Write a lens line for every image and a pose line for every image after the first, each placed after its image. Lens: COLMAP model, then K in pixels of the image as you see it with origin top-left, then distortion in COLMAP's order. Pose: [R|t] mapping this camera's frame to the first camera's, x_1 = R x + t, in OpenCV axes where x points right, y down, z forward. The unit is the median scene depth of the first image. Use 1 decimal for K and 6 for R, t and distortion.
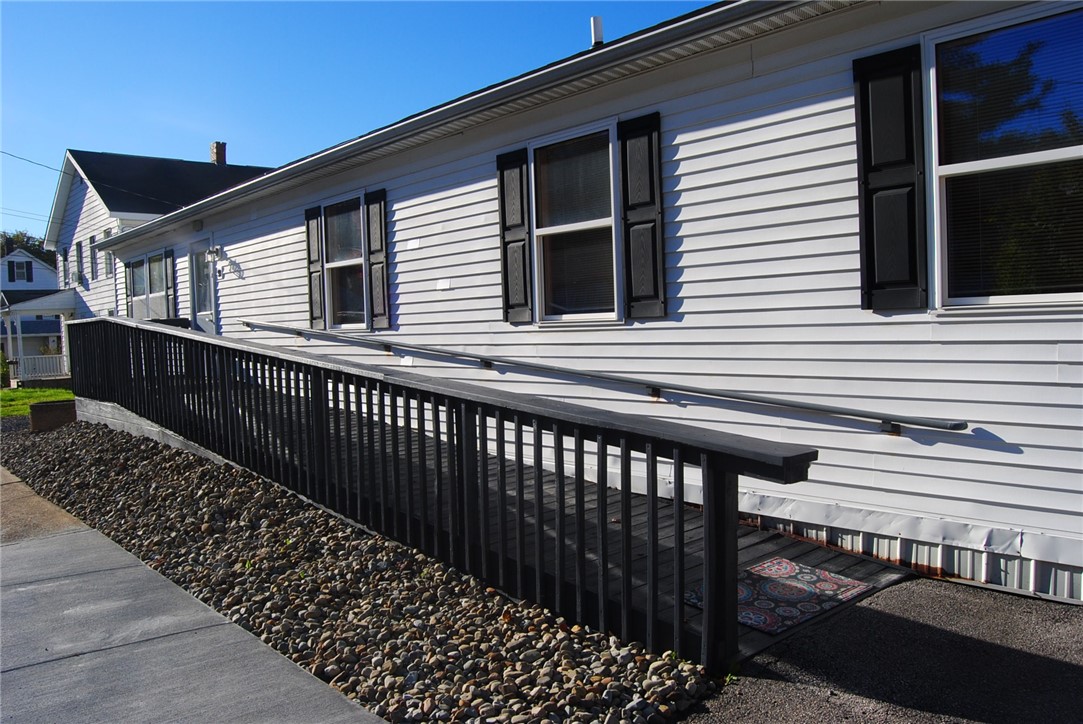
lens RADIAL K [[846.8, 0, 541.5], [0, 846.8, 362.0], [0, 0, 1]] dist [-0.090261, 0.006214]
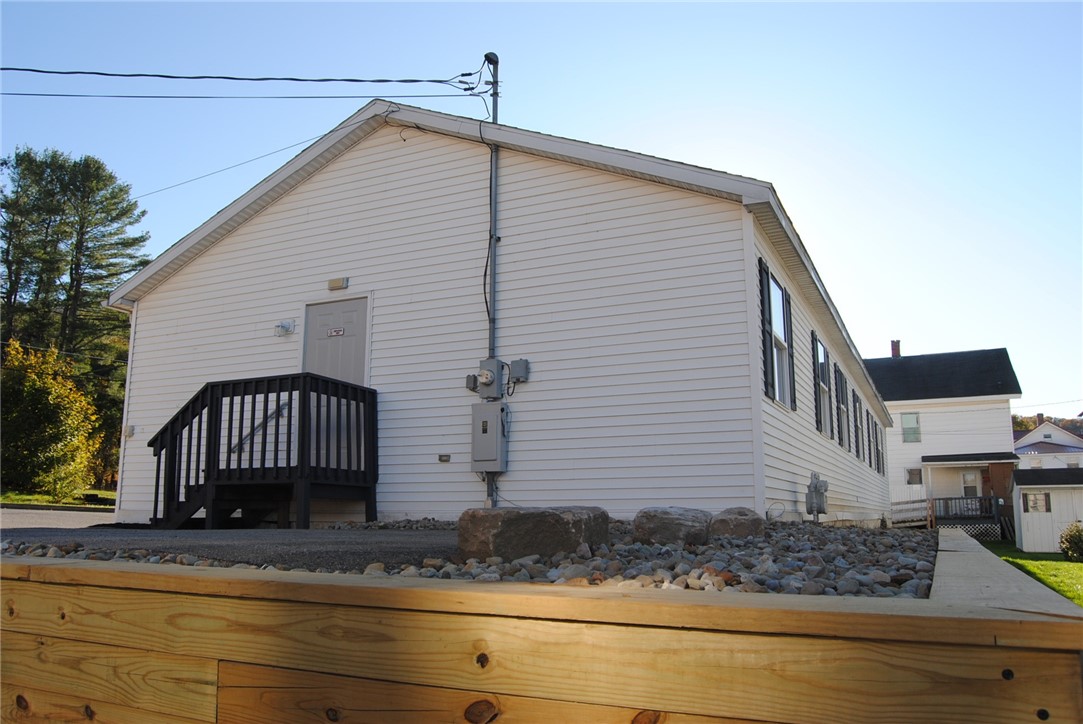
lens RADIAL K [[846.8, 0, 541.5], [0, 846.8, 362.0], [0, 0, 1]] dist [-0.090261, 0.006214]
pose [[0.393781, -0.133689, -0.909430, 1.912235], [-0.057190, 0.983887, -0.169398, 0.051869], [0.917423, 0.118716, 0.379791, 0.072495]]
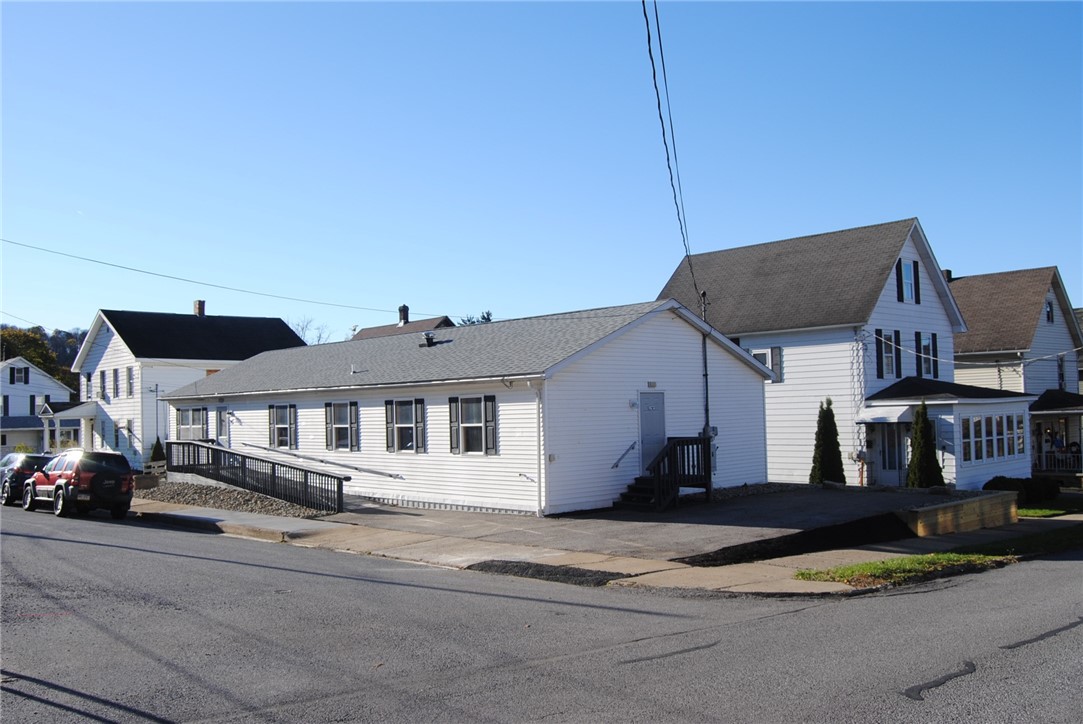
lens RADIAL K [[963.7, 0, 541.5], [0, 963.7, 362.0], [0, 0, 1]] dist [-0.089571, -0.001342]
pose [[0.999612, 0.008173, 0.026614, 0.538786], [-0.005667, 0.995660, -0.092890, -0.032127], [-0.027258, 0.092703, 0.995321, -2.197970]]
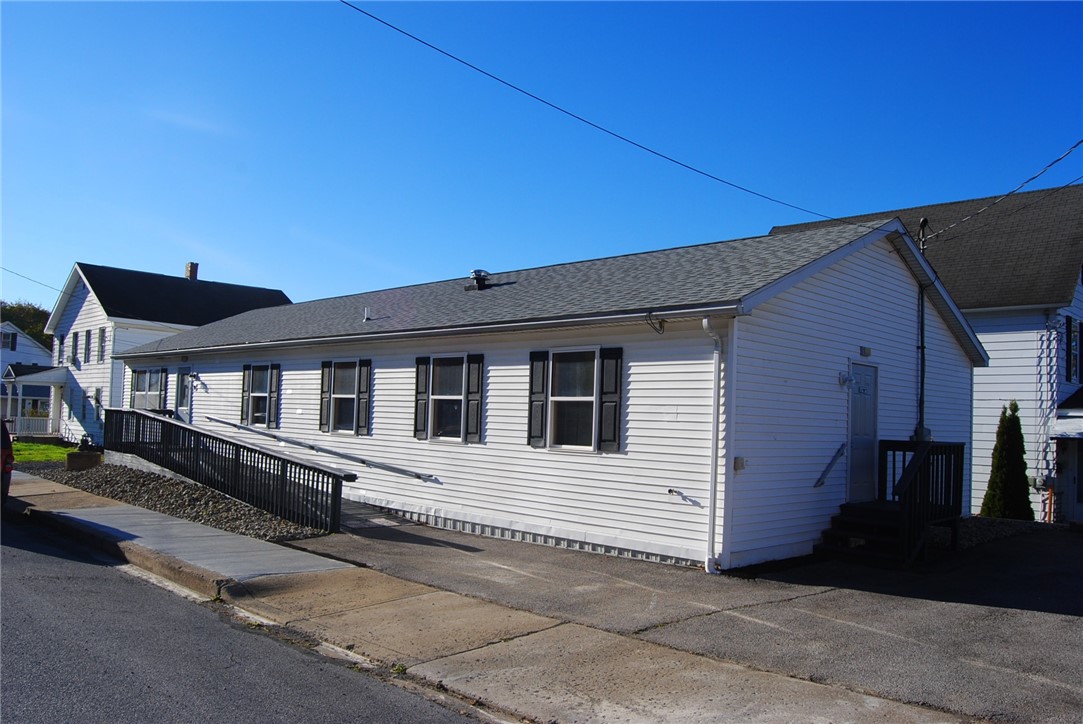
lens RADIAL K [[846.8, 0, 541.5], [0, 846.8, 362.0], [0, 0, 1]] dist [-0.090261, 0.006214]
pose [[0.996047, 0.071608, 0.052564, 0.319410], [-0.065410, 0.991619, -0.111419, -0.011458], [-0.060102, 0.107541, 0.992382, -1.021150]]
